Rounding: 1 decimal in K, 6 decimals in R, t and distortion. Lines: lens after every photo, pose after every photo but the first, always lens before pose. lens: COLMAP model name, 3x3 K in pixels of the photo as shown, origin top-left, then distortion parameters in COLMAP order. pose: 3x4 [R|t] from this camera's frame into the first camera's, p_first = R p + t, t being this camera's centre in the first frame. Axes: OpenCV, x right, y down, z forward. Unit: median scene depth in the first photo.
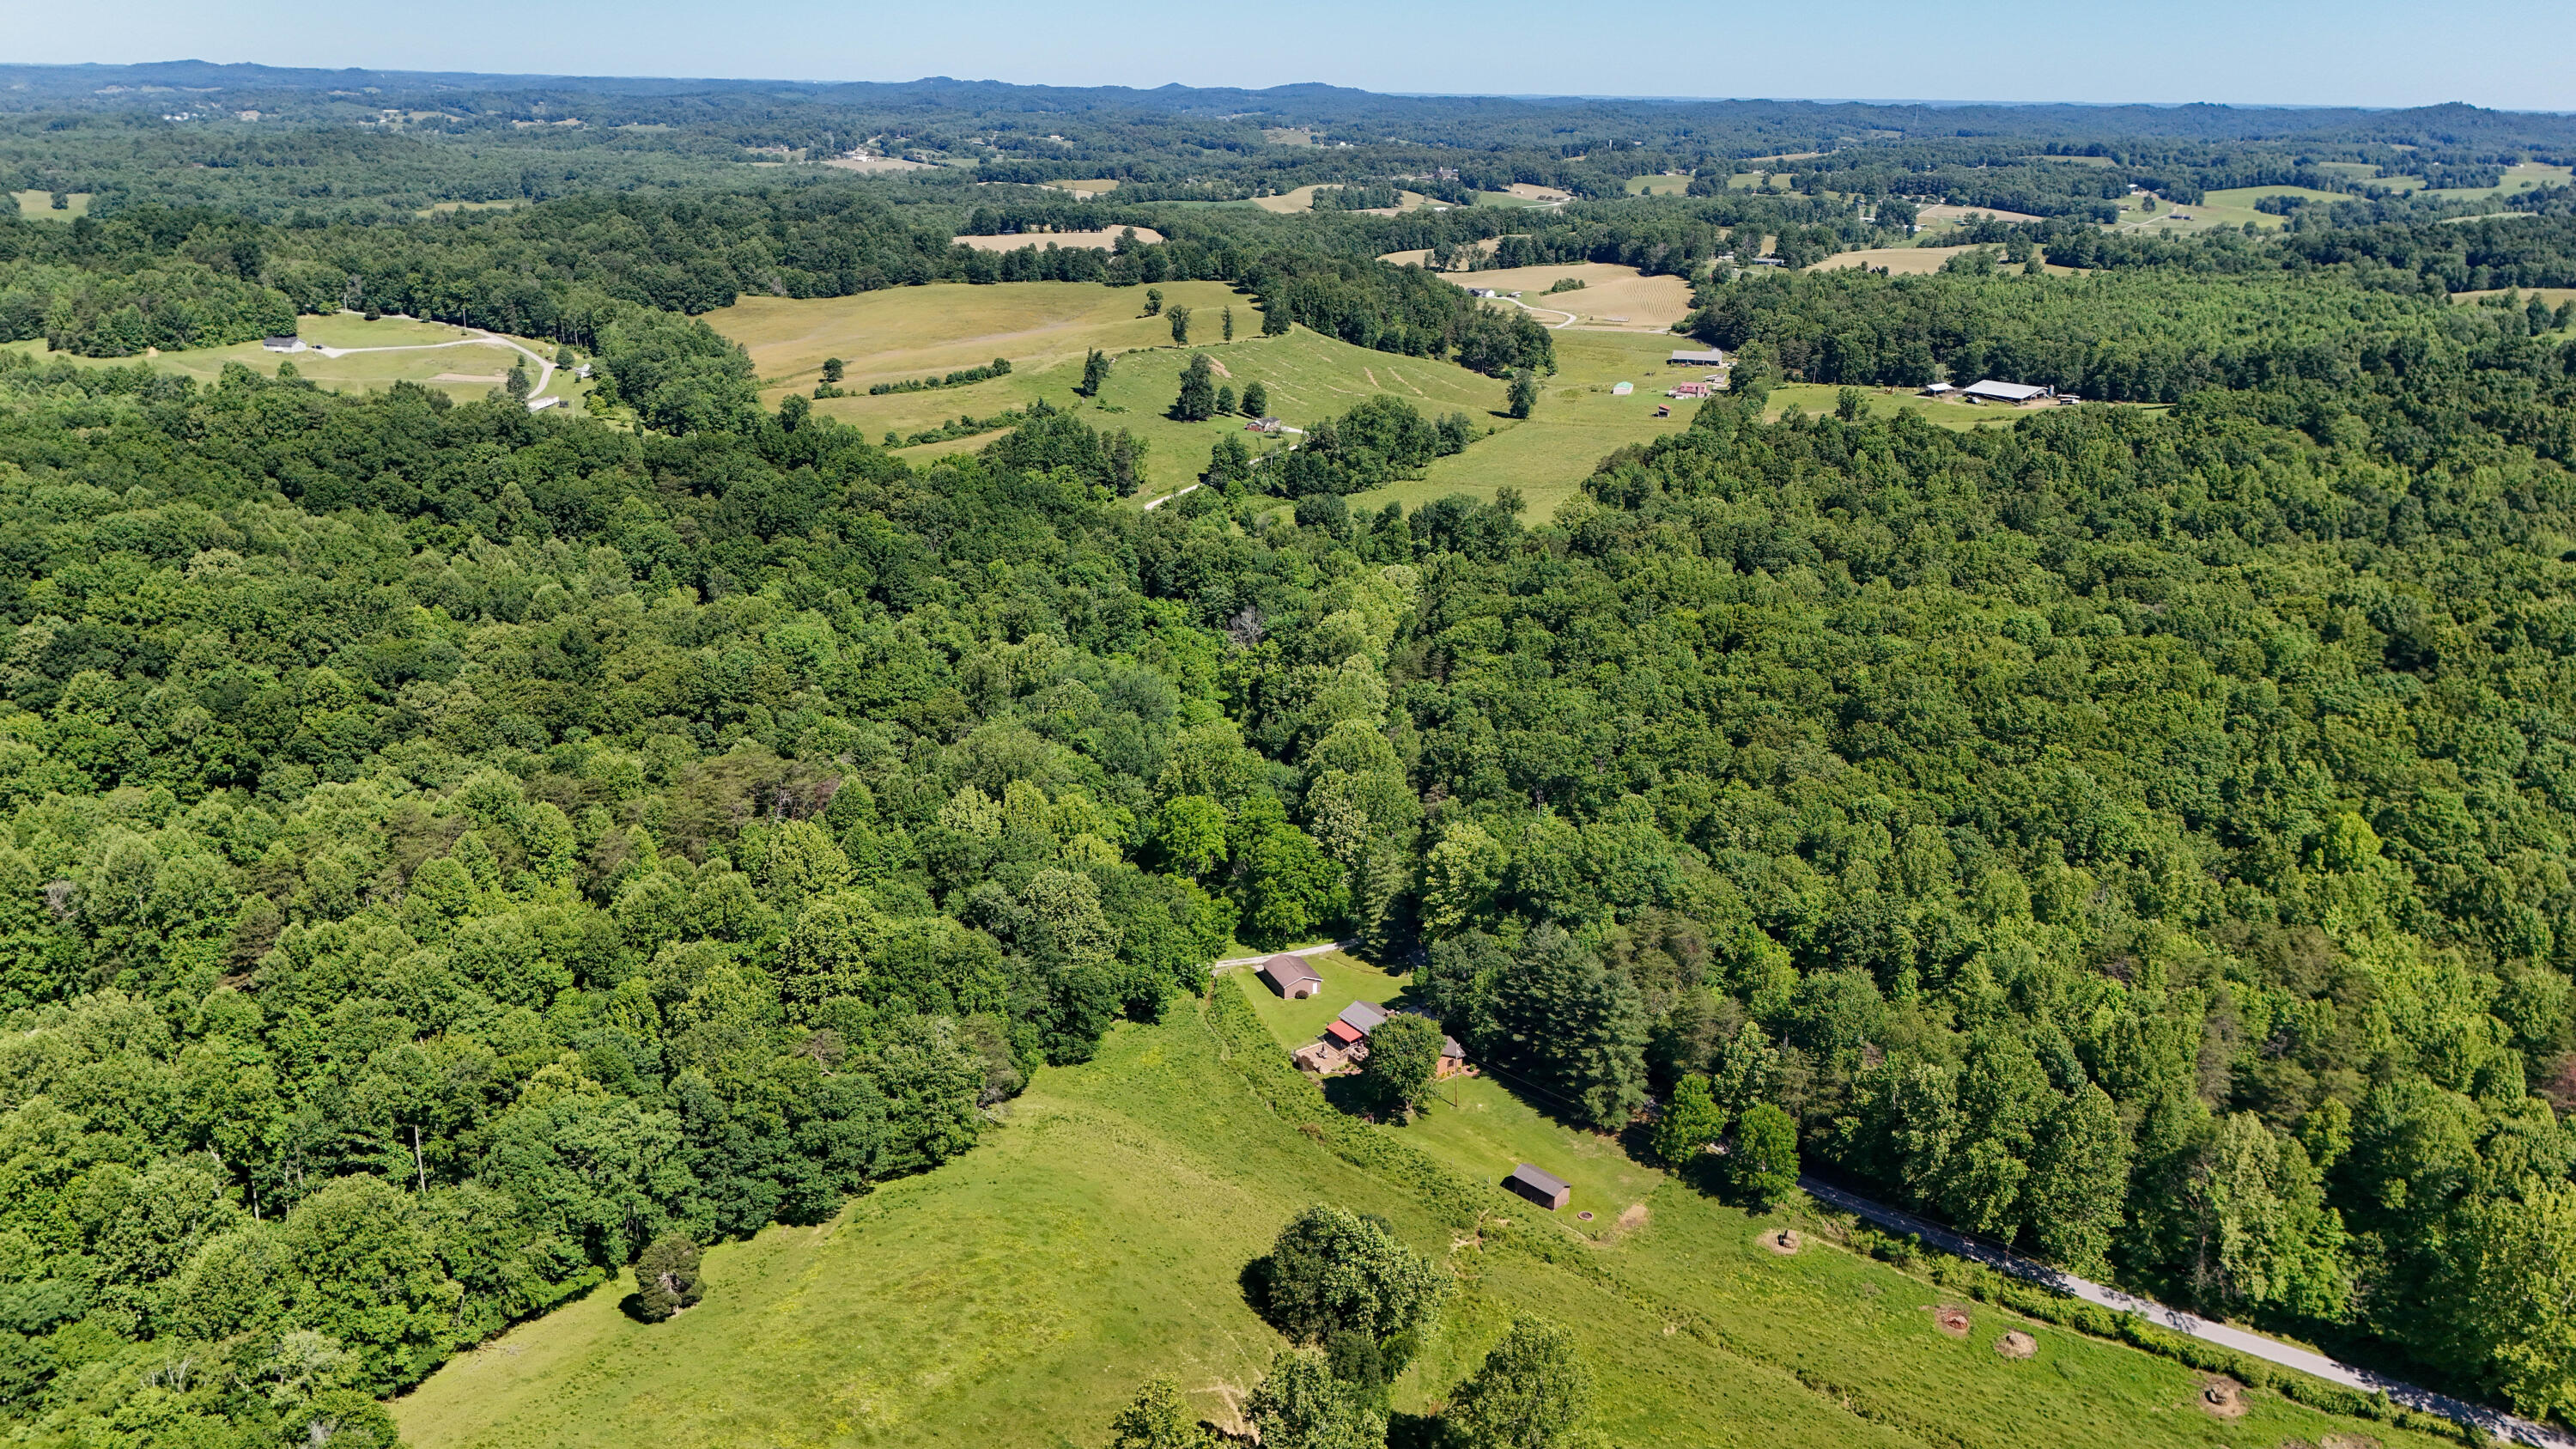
lens RADIAL K [[1899.9, 0, 1288.0], [0, 1899.9, 724.5], [0, 0, 1]] dist [0.117081, -0.126071]
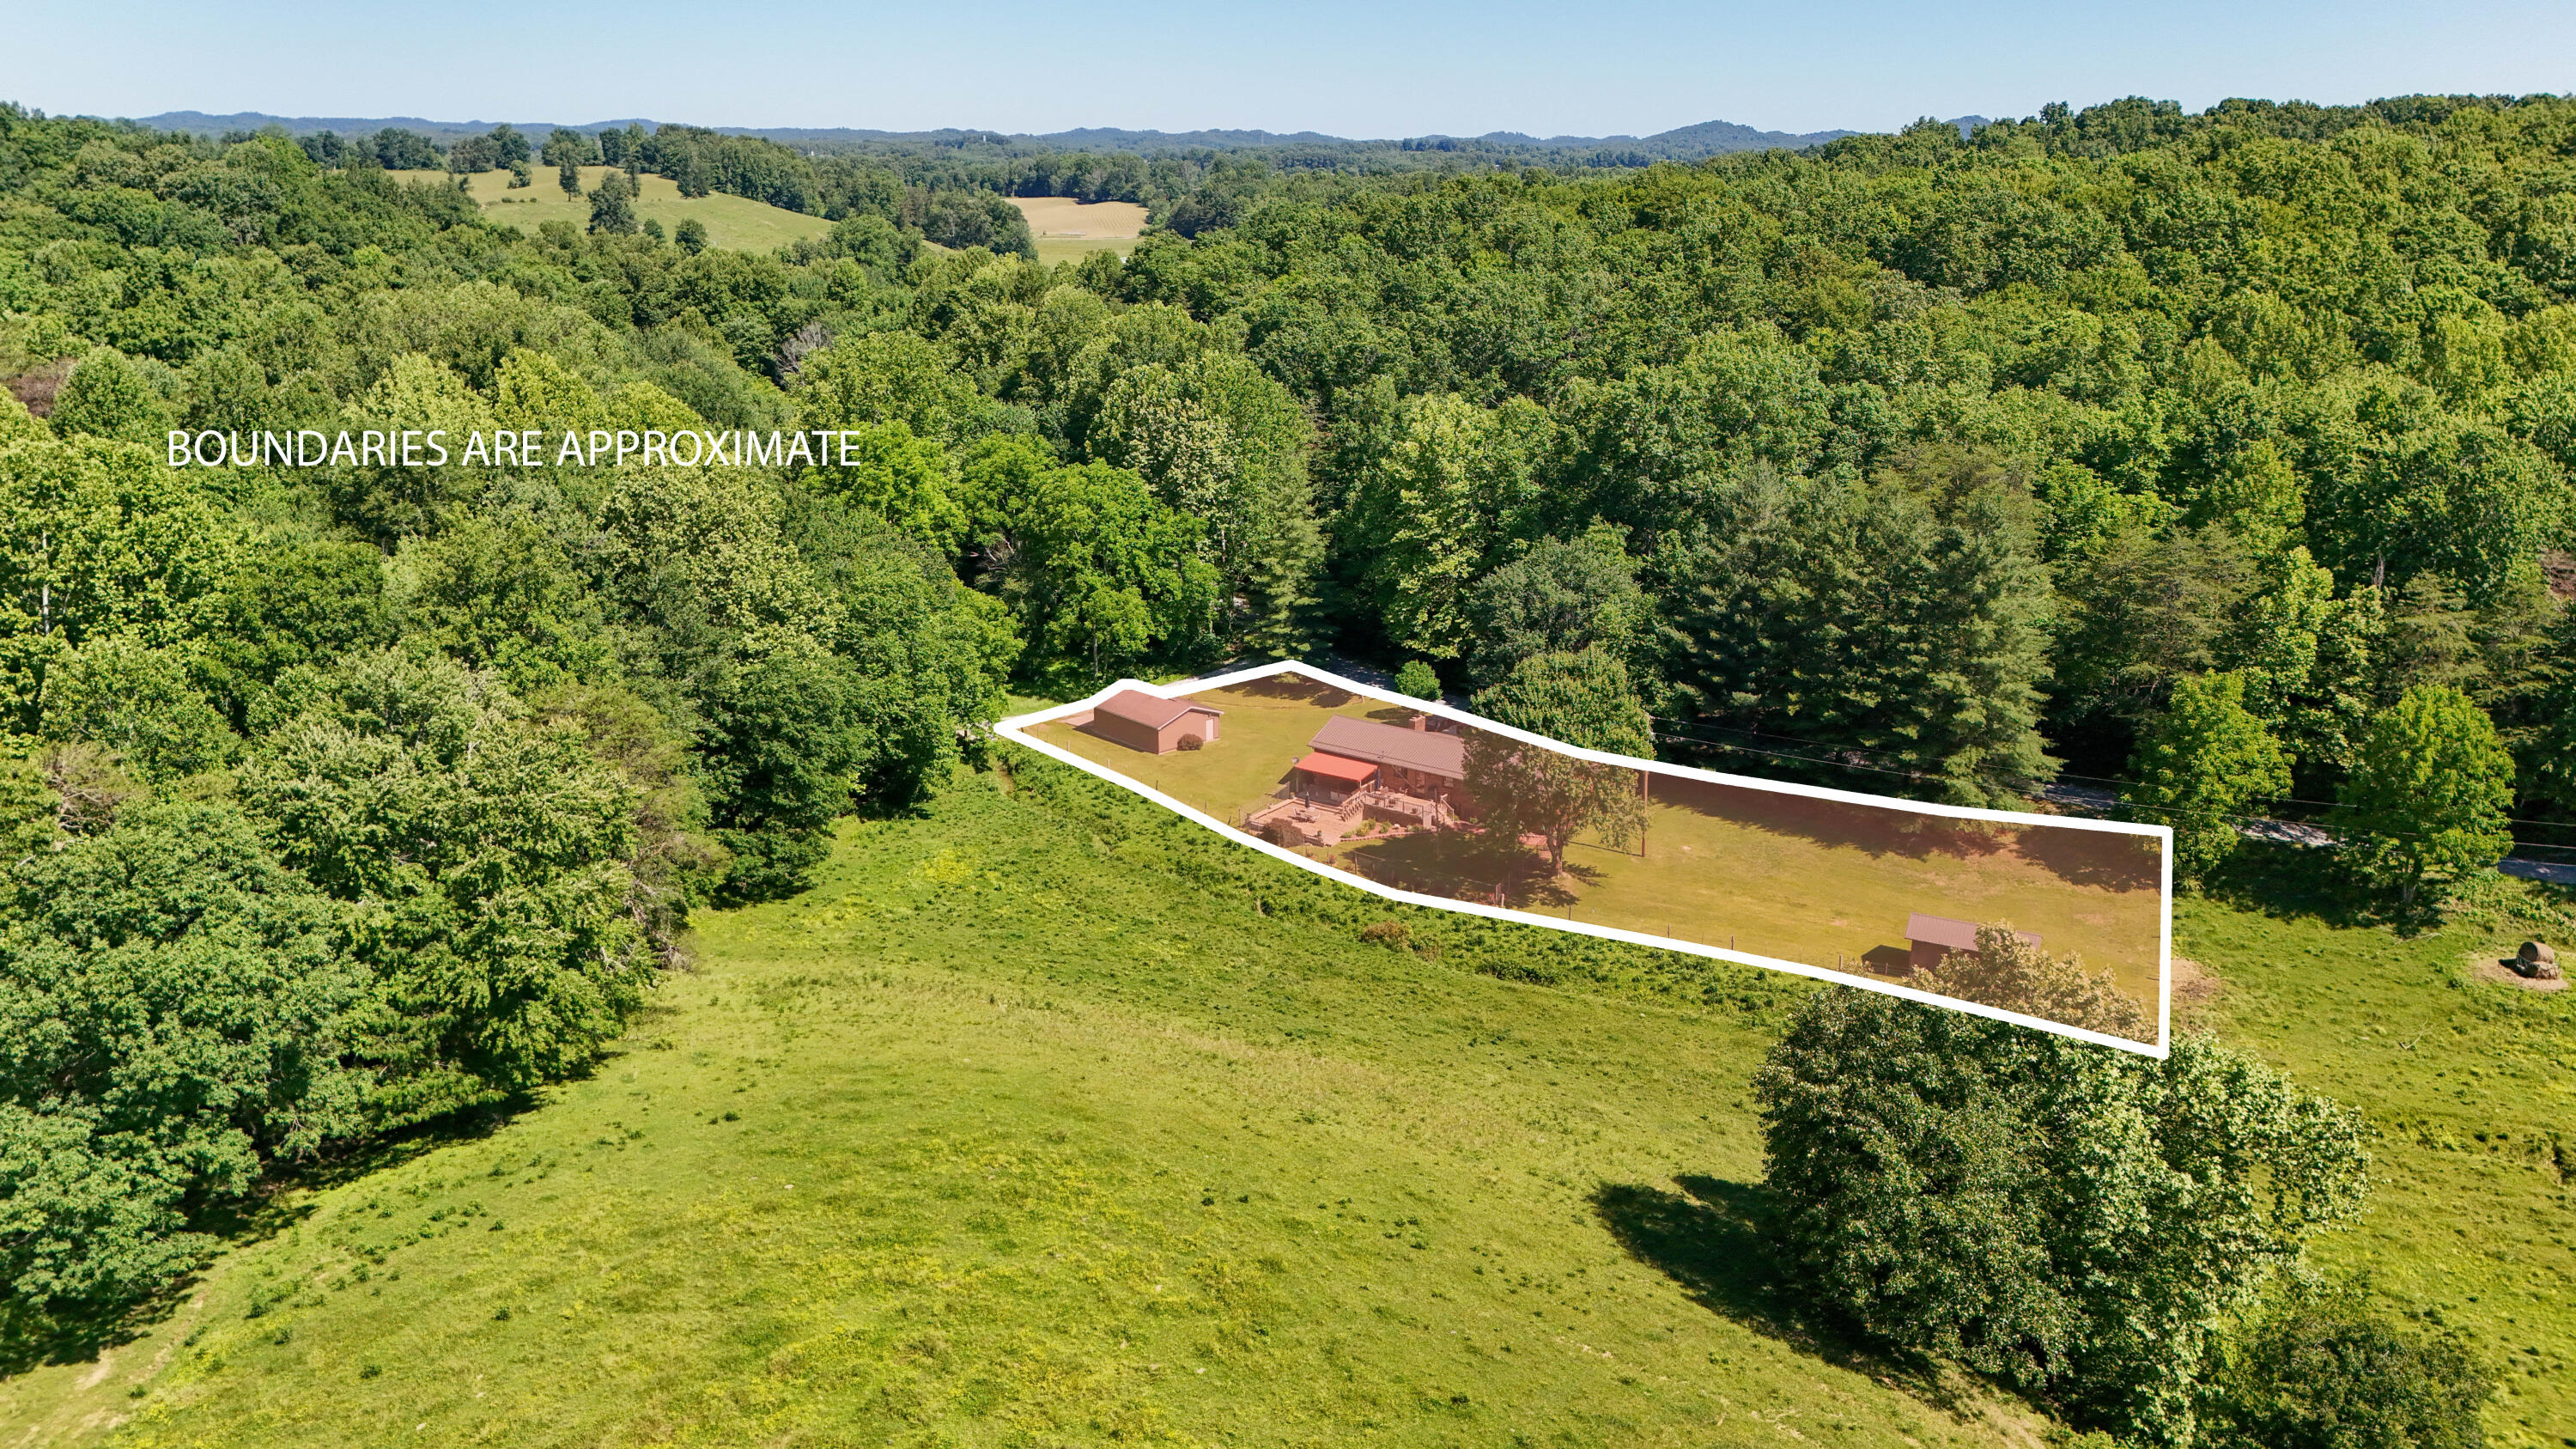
lens RADIAL K [[1899.9, 0, 1288.0], [0, 1899.9, 724.5], [0, 0, 1]] dist [0.117081, -0.126071]
pose [[0.945325, -0.104430, 0.308959, -0.127370], [0.114599, 0.993300, -0.014898, 0.153275], [-0.305333, 0.049490, 0.950959, 0.538228]]
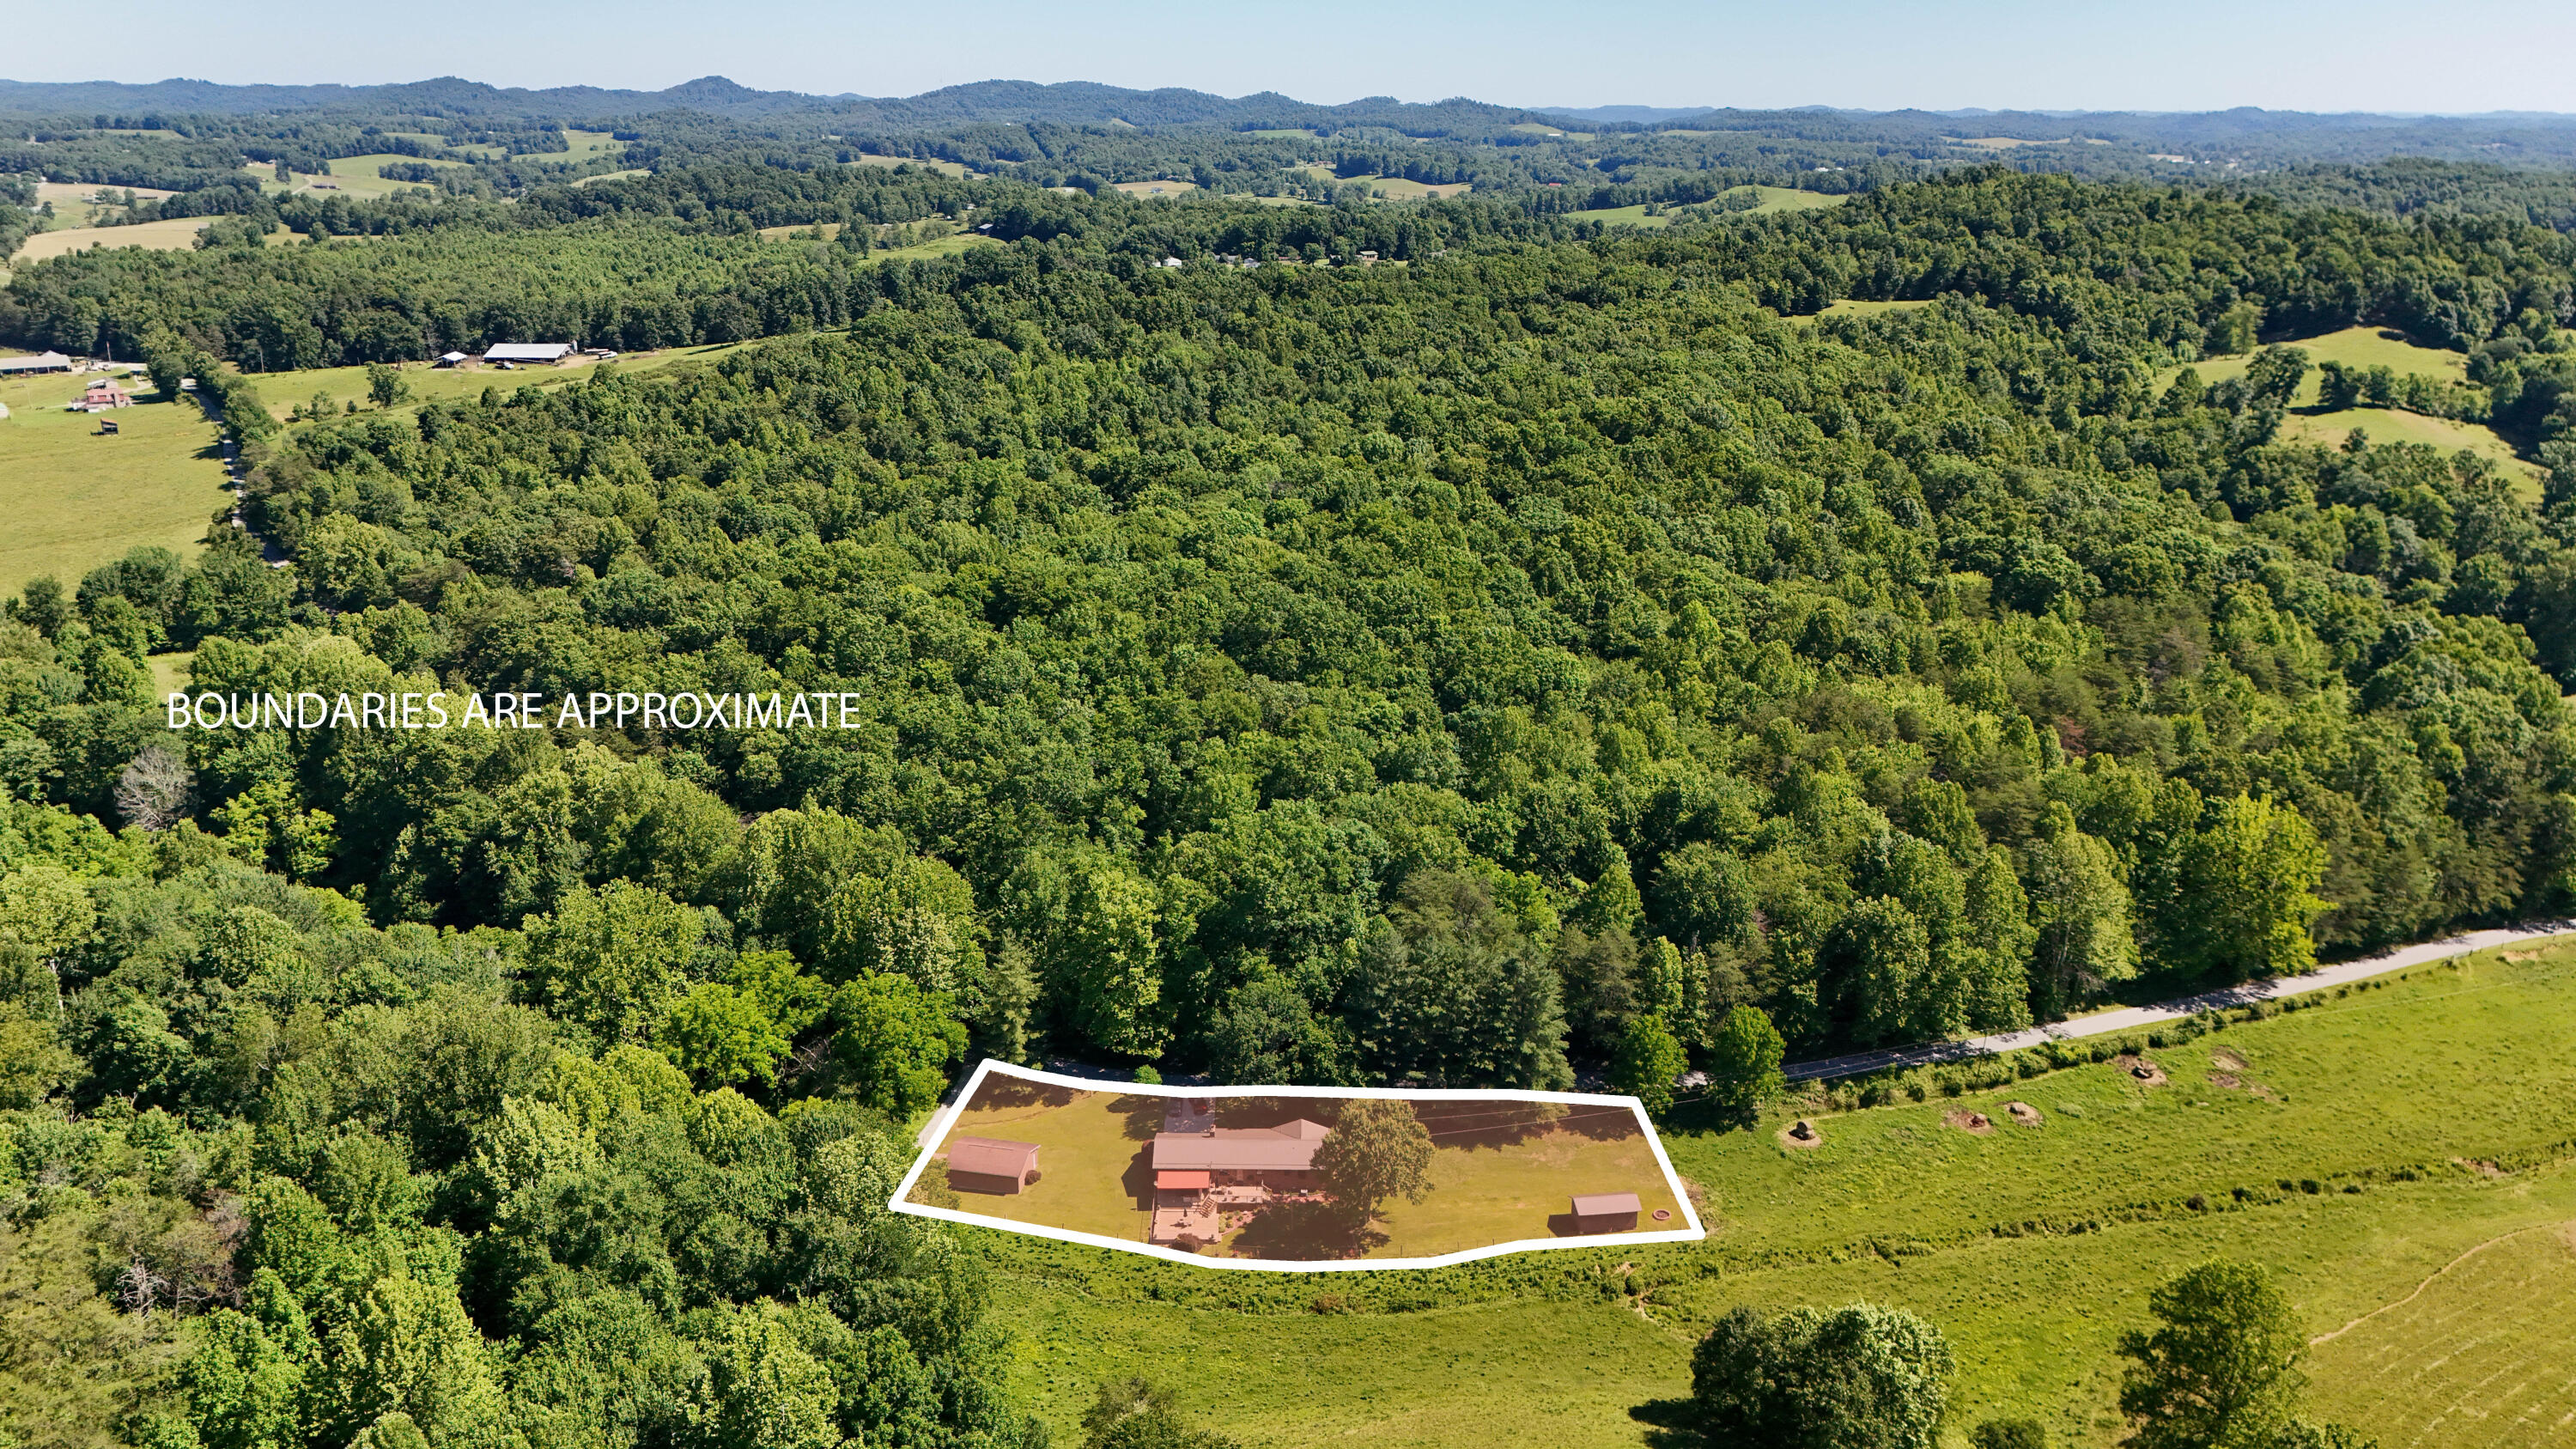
lens RADIAL K [[1899.9, 0, 1288.0], [0, 1899.9, 724.5], [0, 0, 1]] dist [0.117081, -0.126071]
pose [[0.581720, -0.268071, 0.767945, -0.456813], [0.262331, 0.955512, 0.134830, -0.094488], [-0.769925, 0.123023, 0.626164, 0.483693]]
